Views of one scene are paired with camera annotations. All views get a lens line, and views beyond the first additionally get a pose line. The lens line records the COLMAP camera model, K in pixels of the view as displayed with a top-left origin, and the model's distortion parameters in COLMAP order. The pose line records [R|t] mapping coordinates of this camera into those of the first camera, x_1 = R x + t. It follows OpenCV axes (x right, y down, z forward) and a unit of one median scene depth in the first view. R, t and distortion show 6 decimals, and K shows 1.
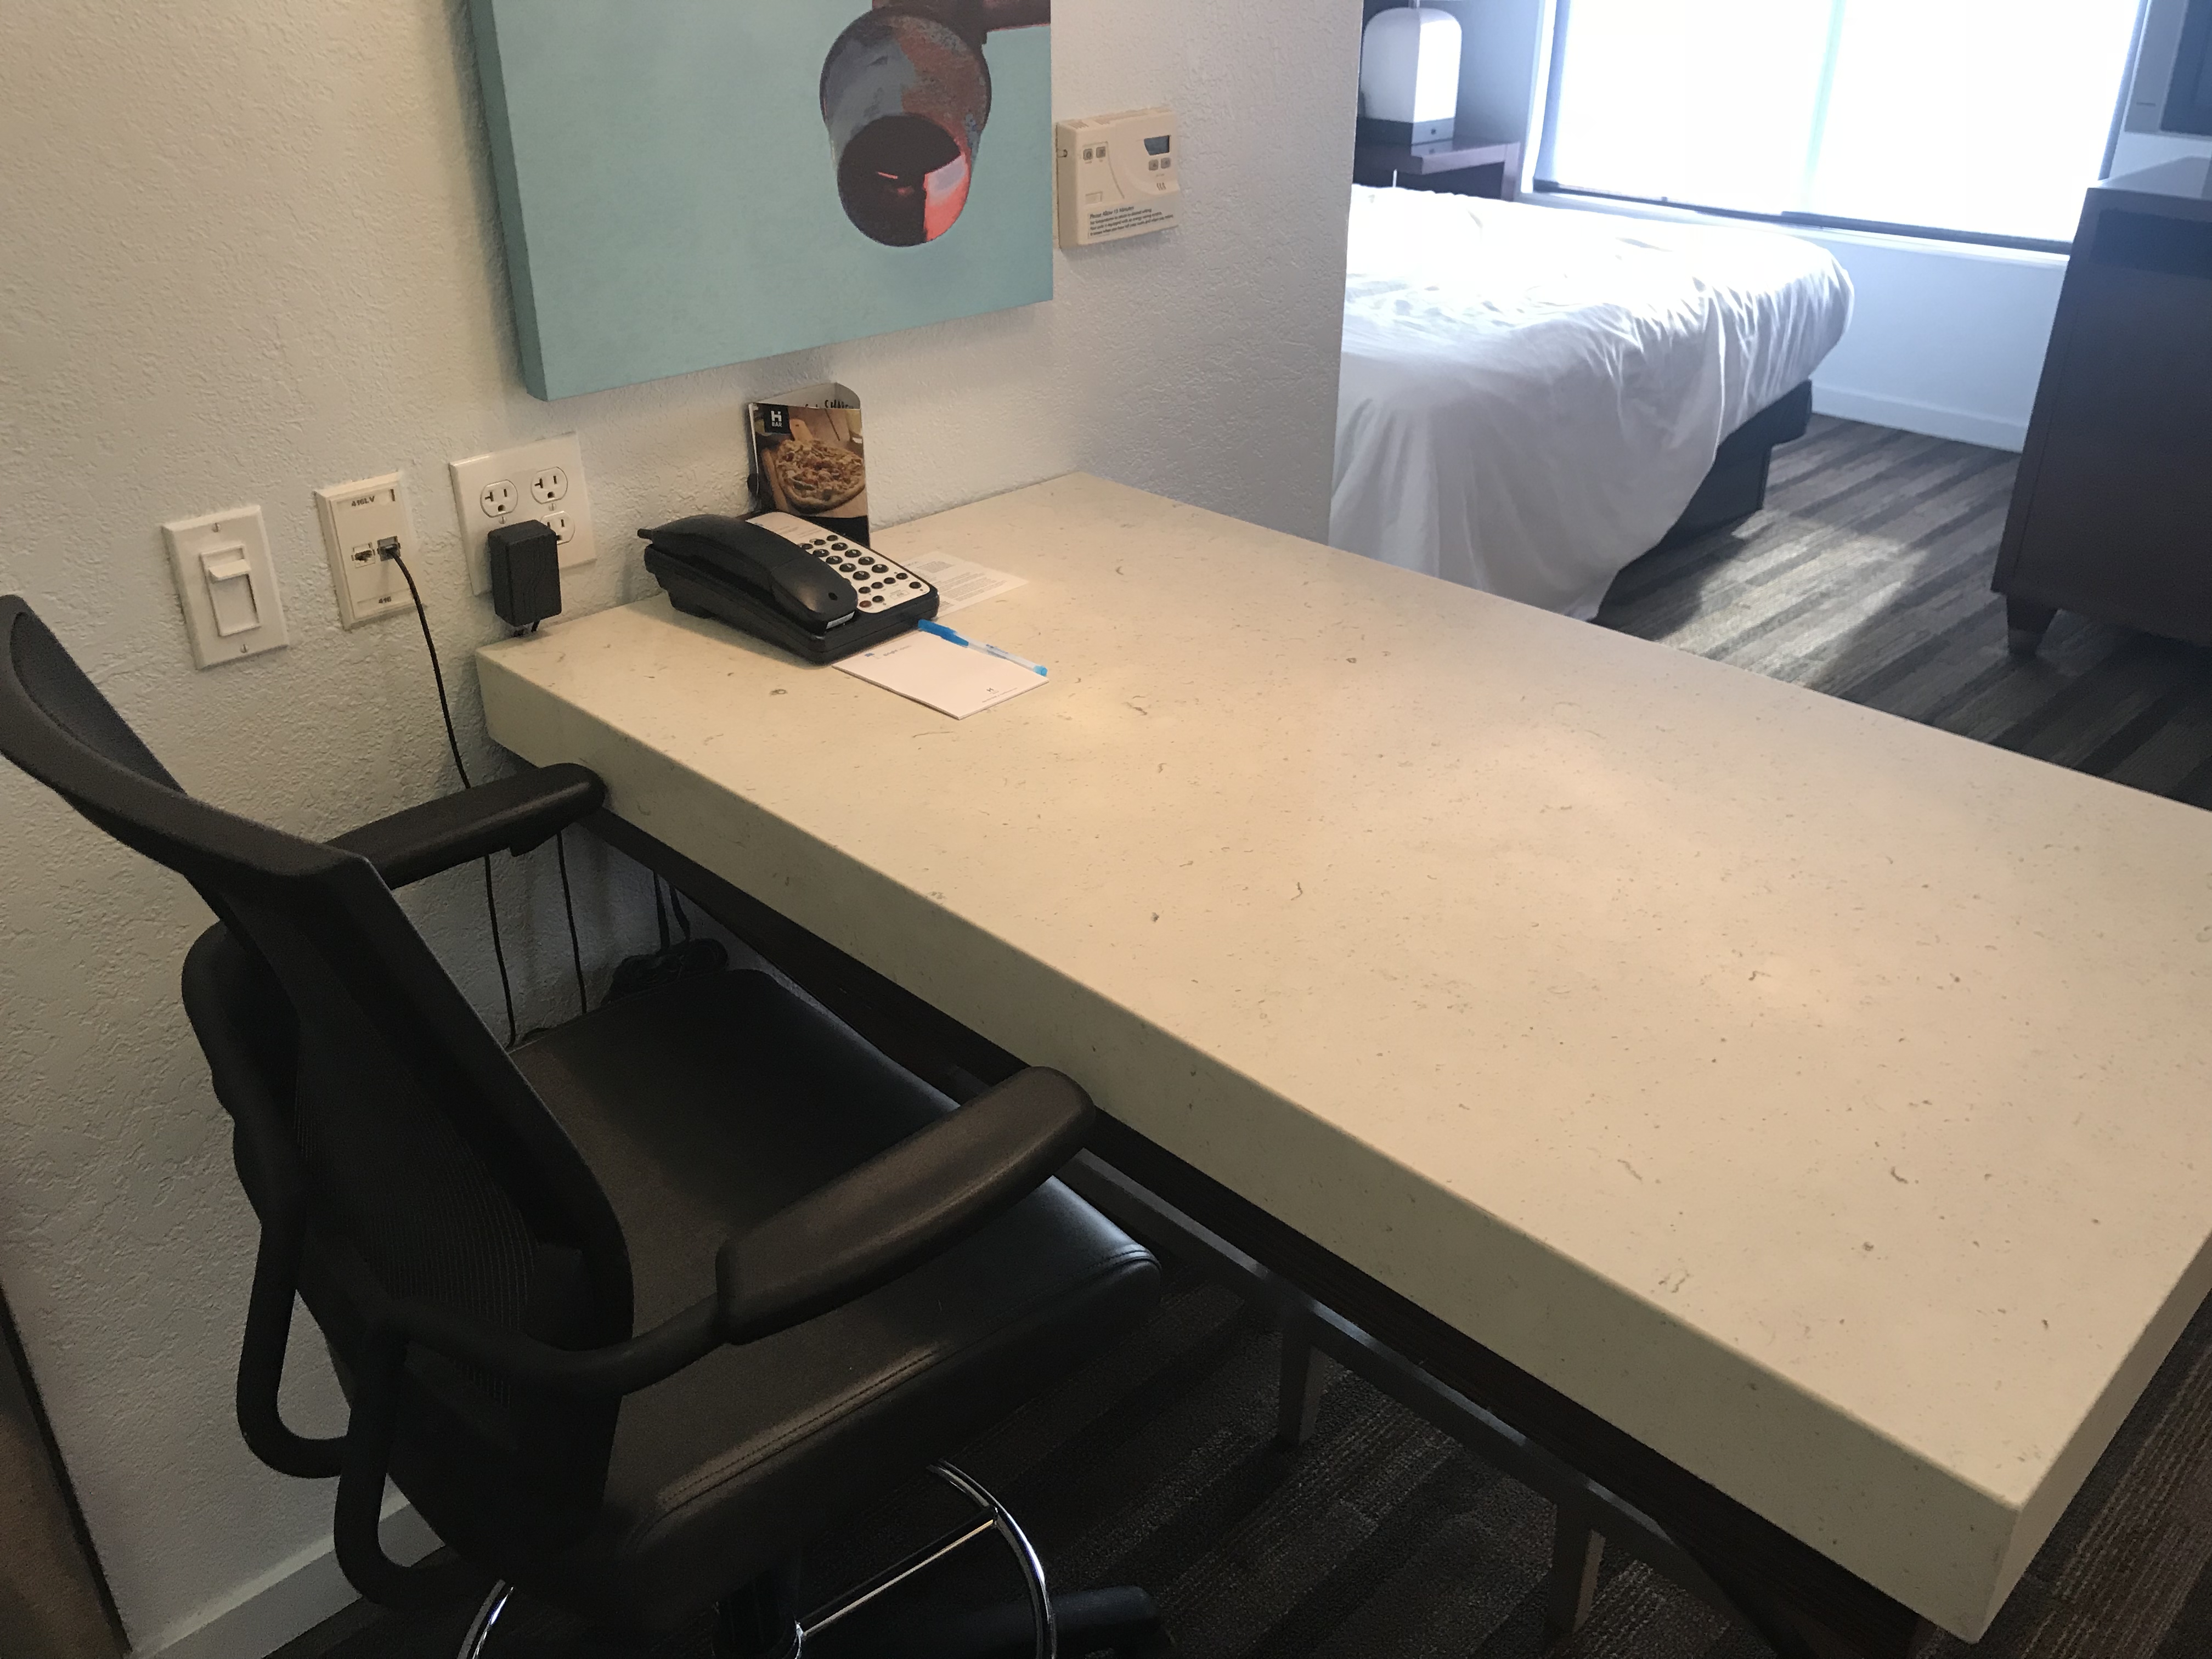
lens RADIAL K [[1791.5, 0, 1134.9], [0, 1791.5, 820.6], [0, 0, 1]] dist [-0.006335, 0.006003]
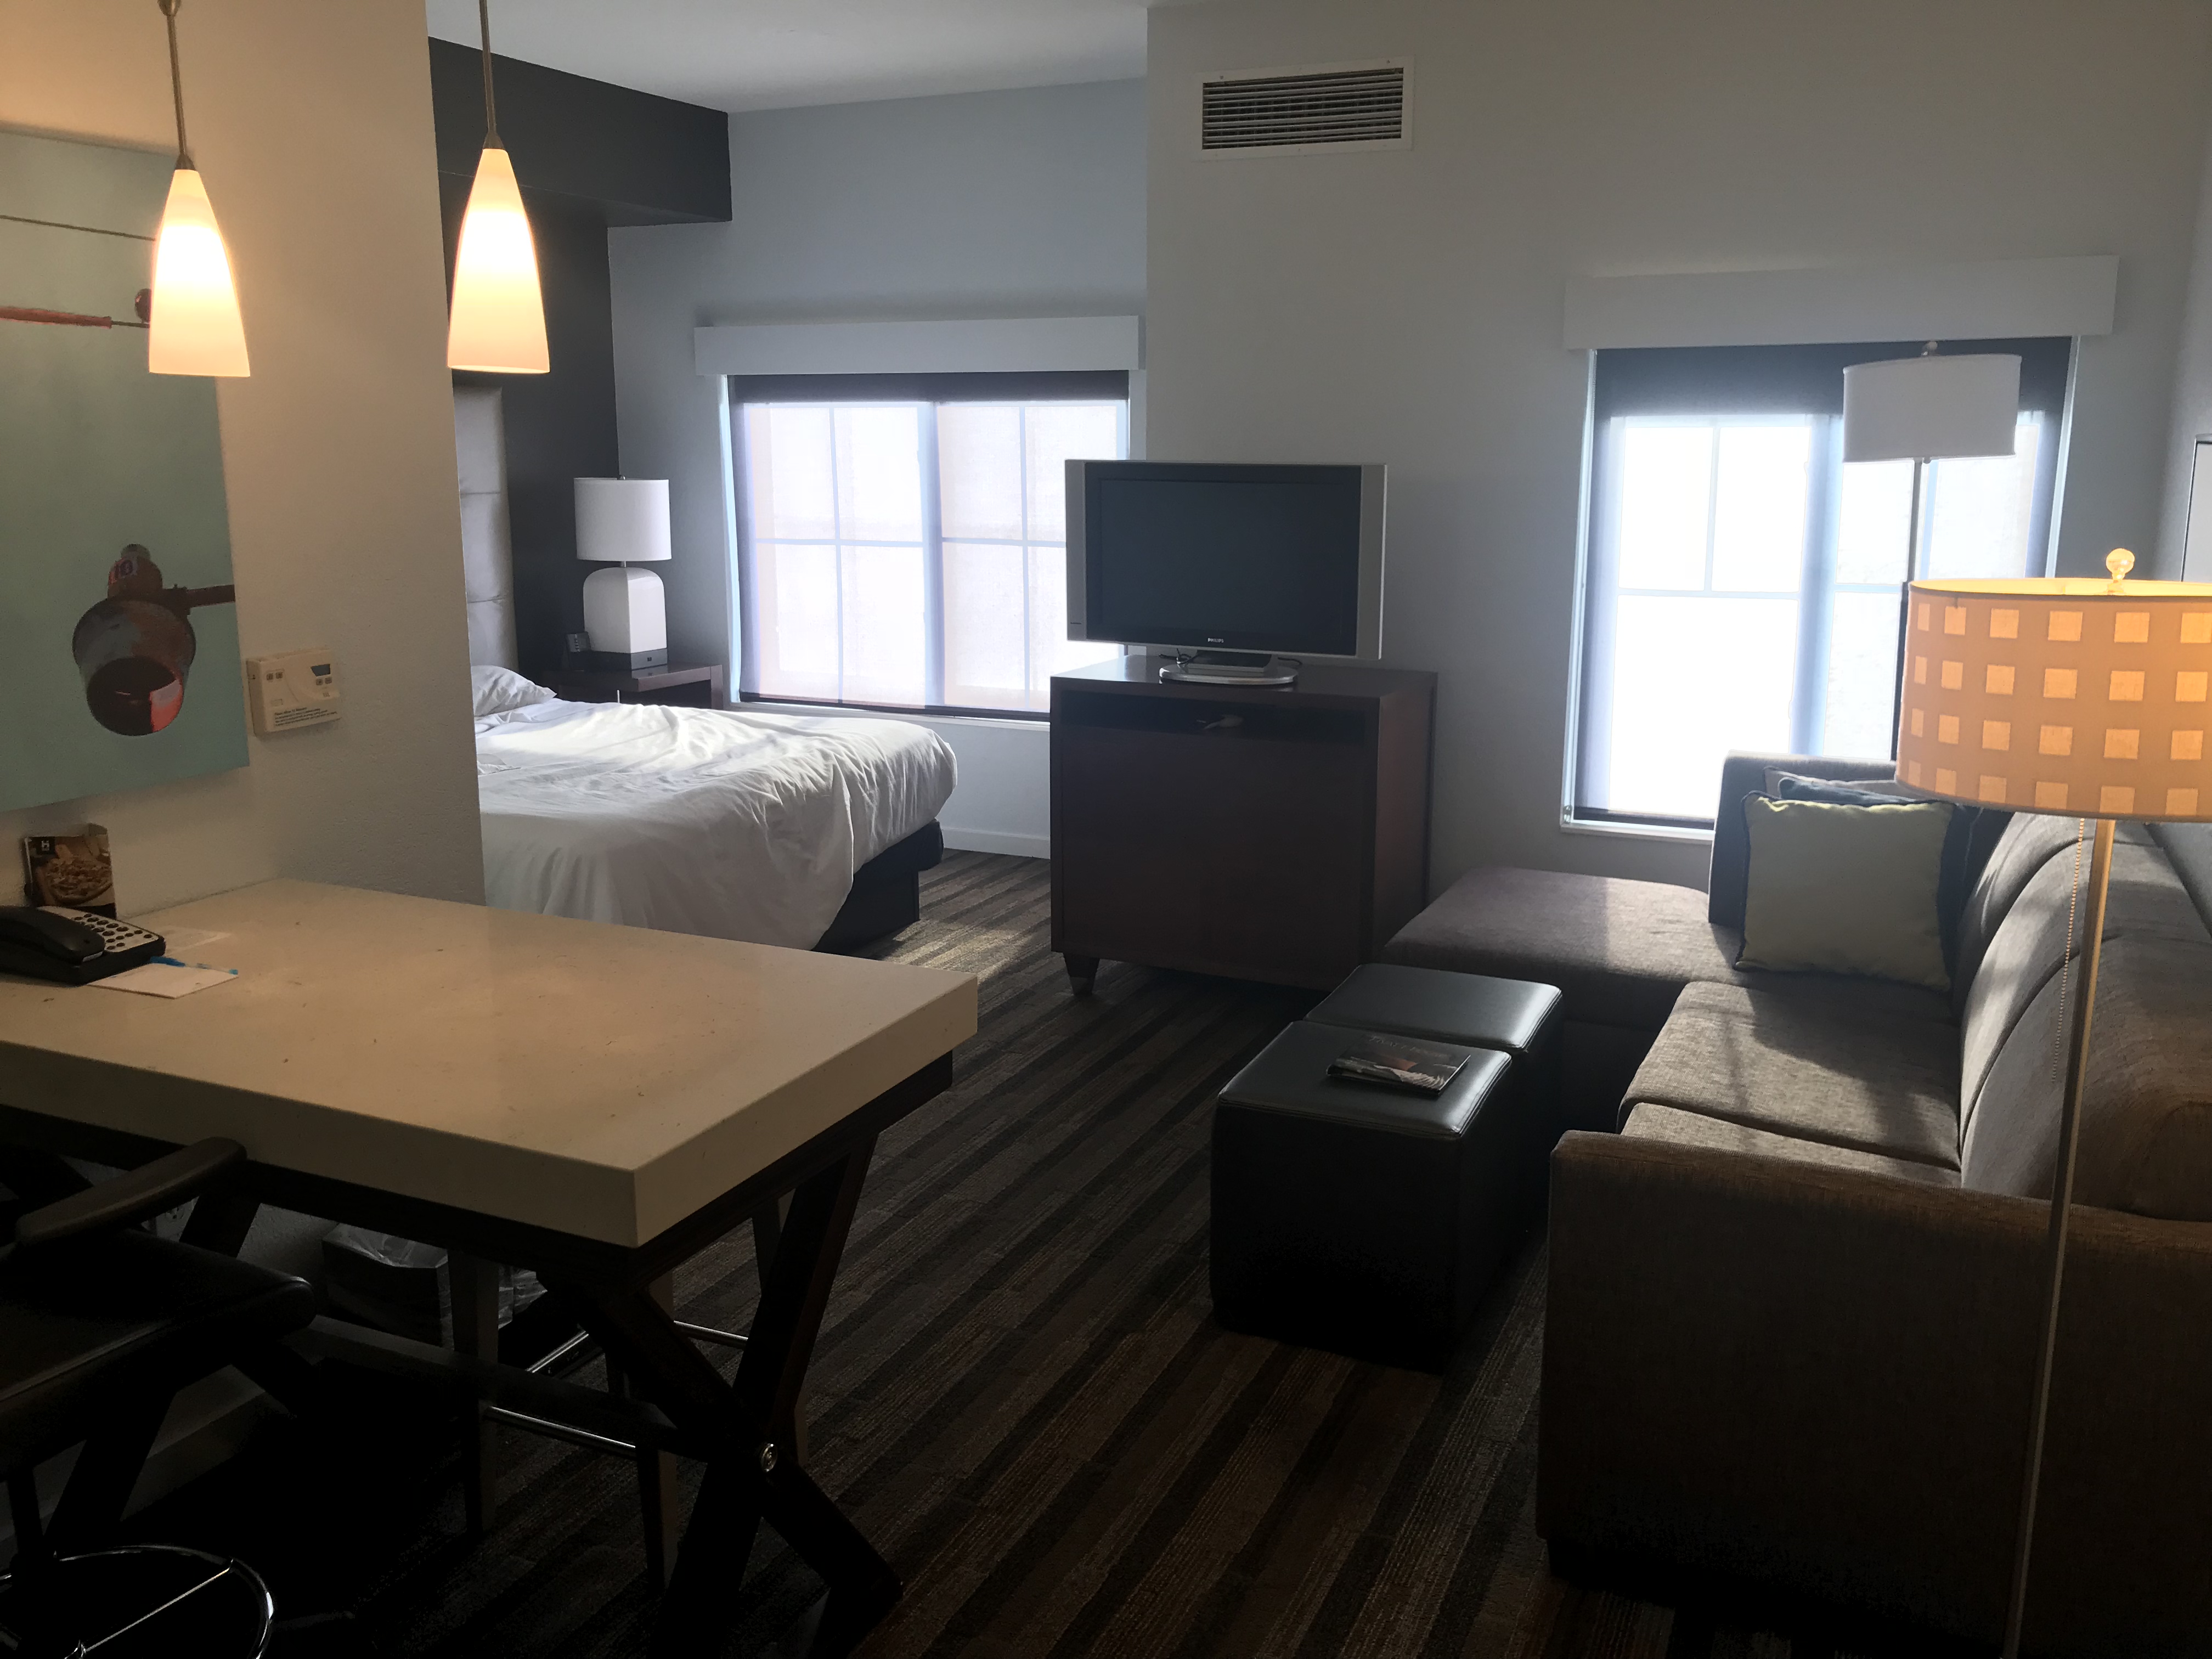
lens RADIAL K [[1791.5, 0, 1134.9], [0, 1791.5, 820.6], [0, 0, 1]] dist [-0.006335, 0.006003]
pose [[0.934935, -0.070648, 0.347714, 0.067021], [0.163520, 0.955496, -0.245538, 0.134836], [-0.314892, 0.286421, 0.904879, -0.326177]]
